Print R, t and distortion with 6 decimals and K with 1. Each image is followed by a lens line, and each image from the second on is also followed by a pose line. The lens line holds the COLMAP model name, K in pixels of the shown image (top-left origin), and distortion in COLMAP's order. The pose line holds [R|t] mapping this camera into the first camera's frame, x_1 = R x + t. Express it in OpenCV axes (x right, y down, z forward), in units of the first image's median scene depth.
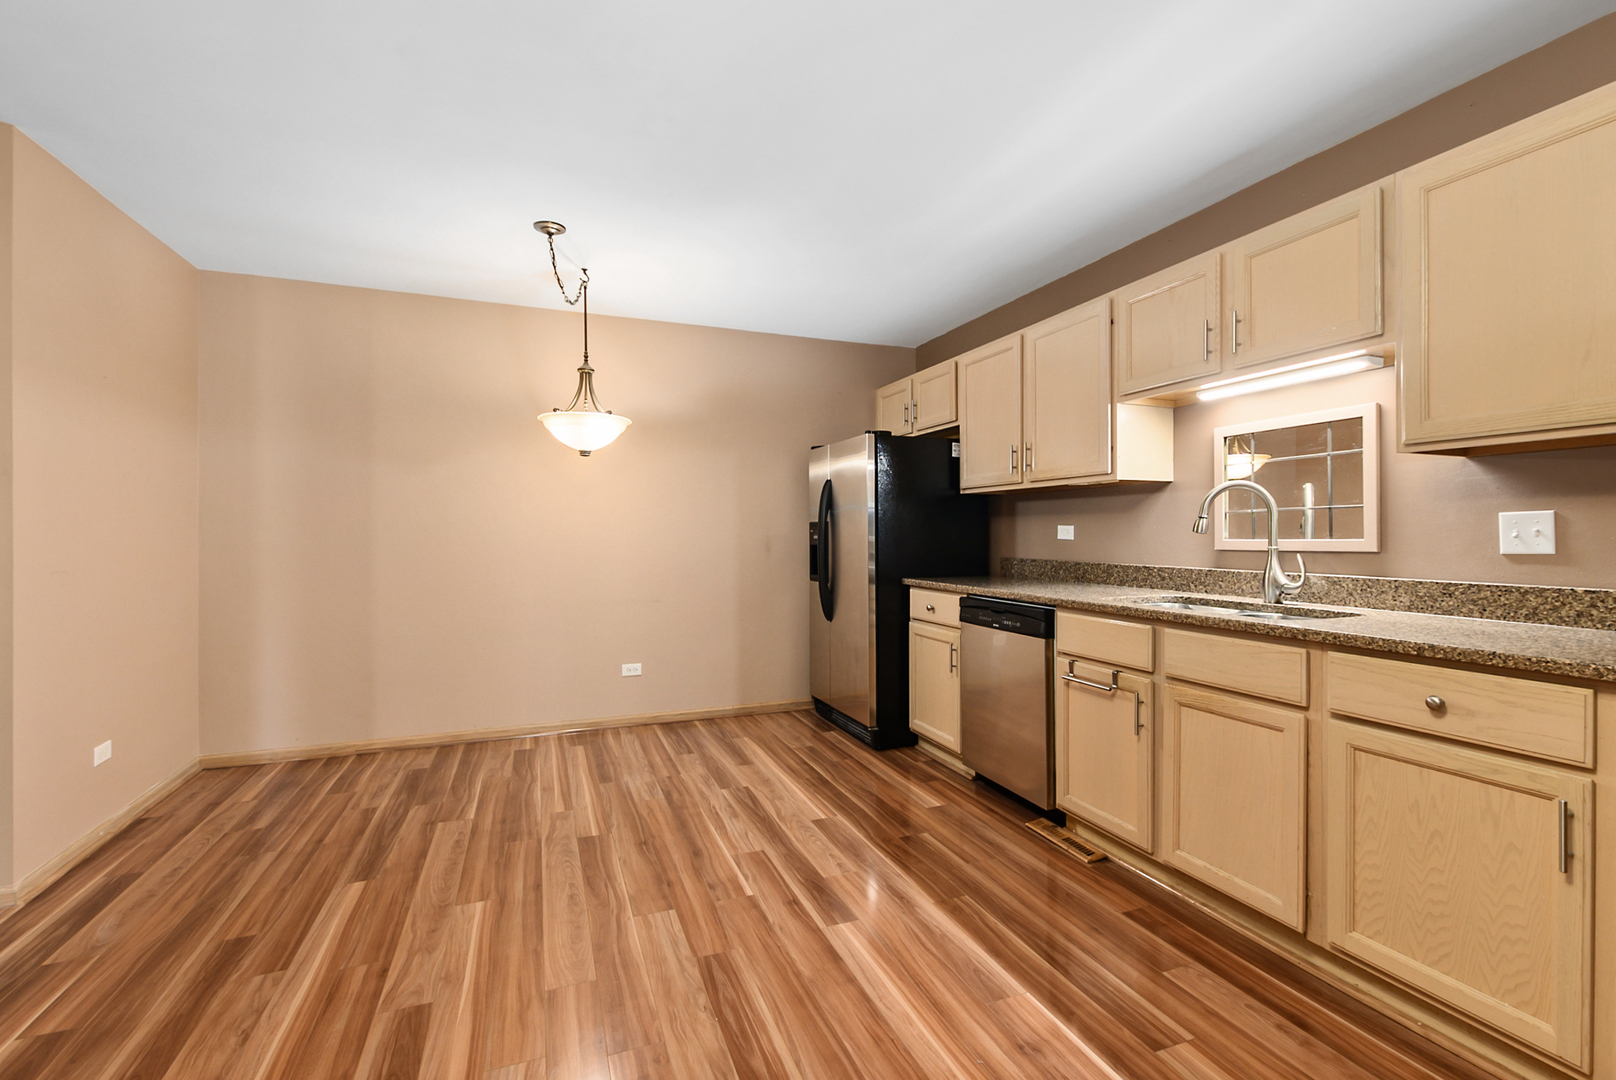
lens RADIAL K [[713.4, 0, 810.1], [0, 713.4, 534.8], [0, 0, 1]] dist [0.002483, 0.000137]
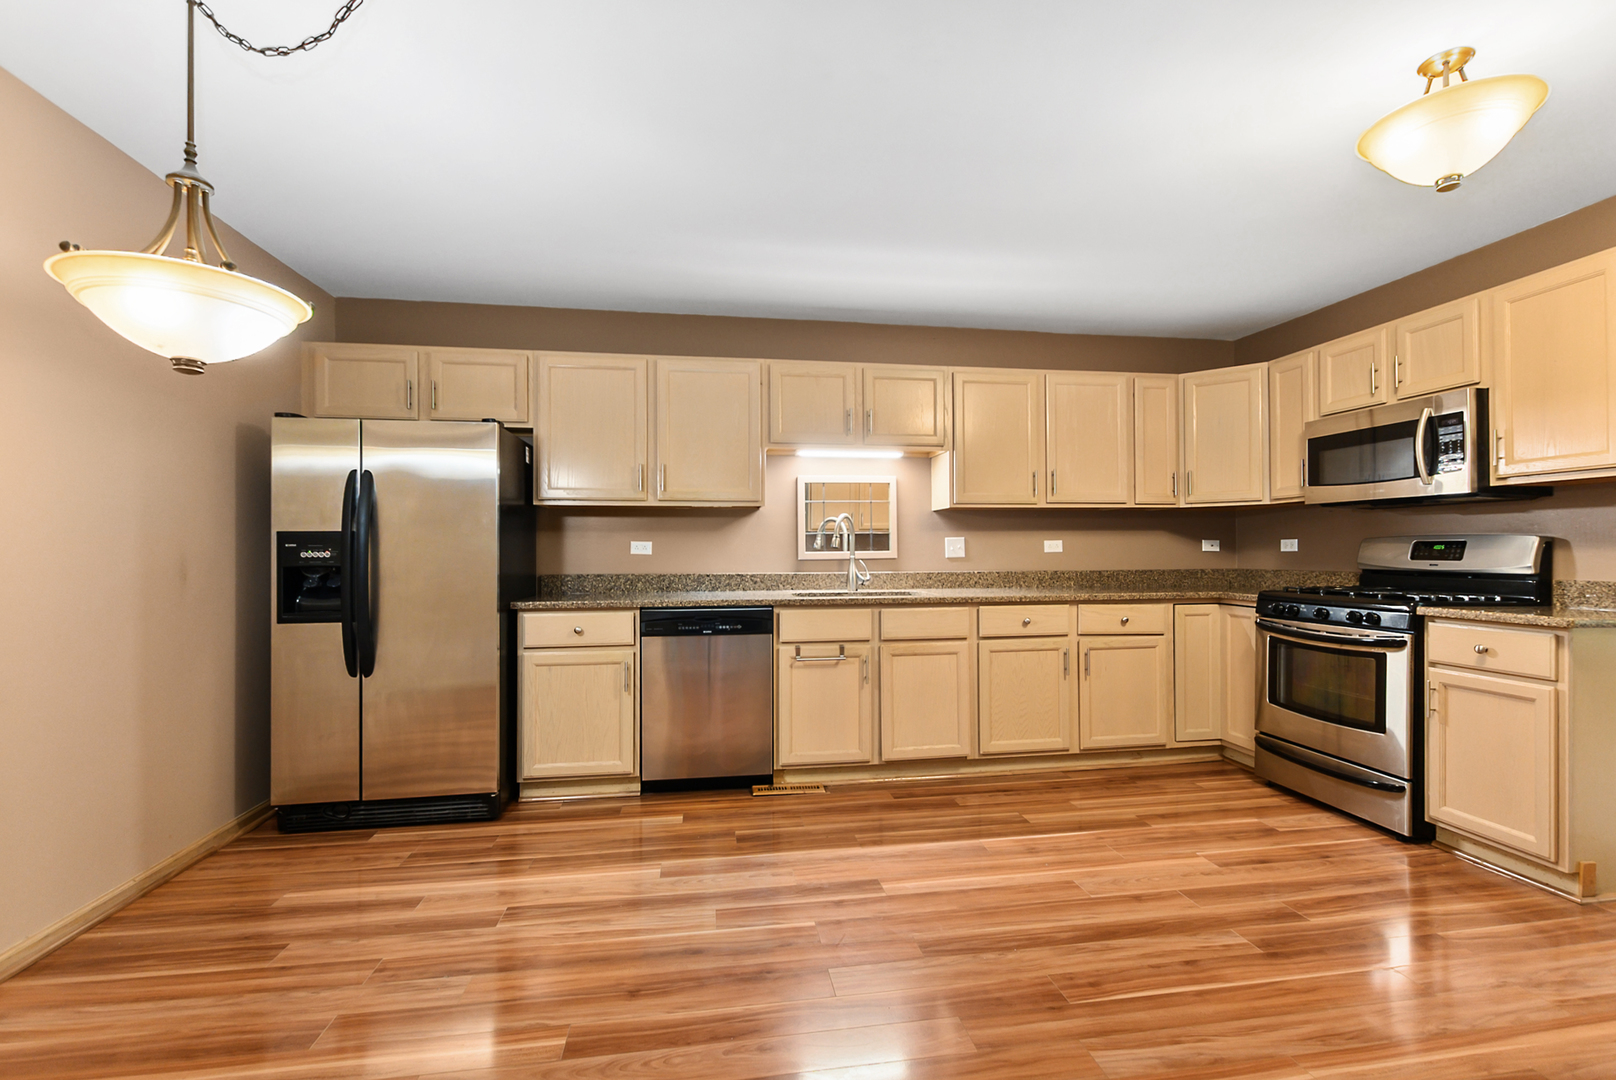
lens RADIAL K [[725.0, 0, 806.6], [0, 725.0, 551.4], [0, 0, 1]] dist [0.000129, -0.000159]
pose [[0.215842, -0.000513, 0.976428, -0.900150], [0.006124, 0.999981, -0.000829, 0.005841], [-0.976409, 0.006159, 0.215841, 0.694585]]
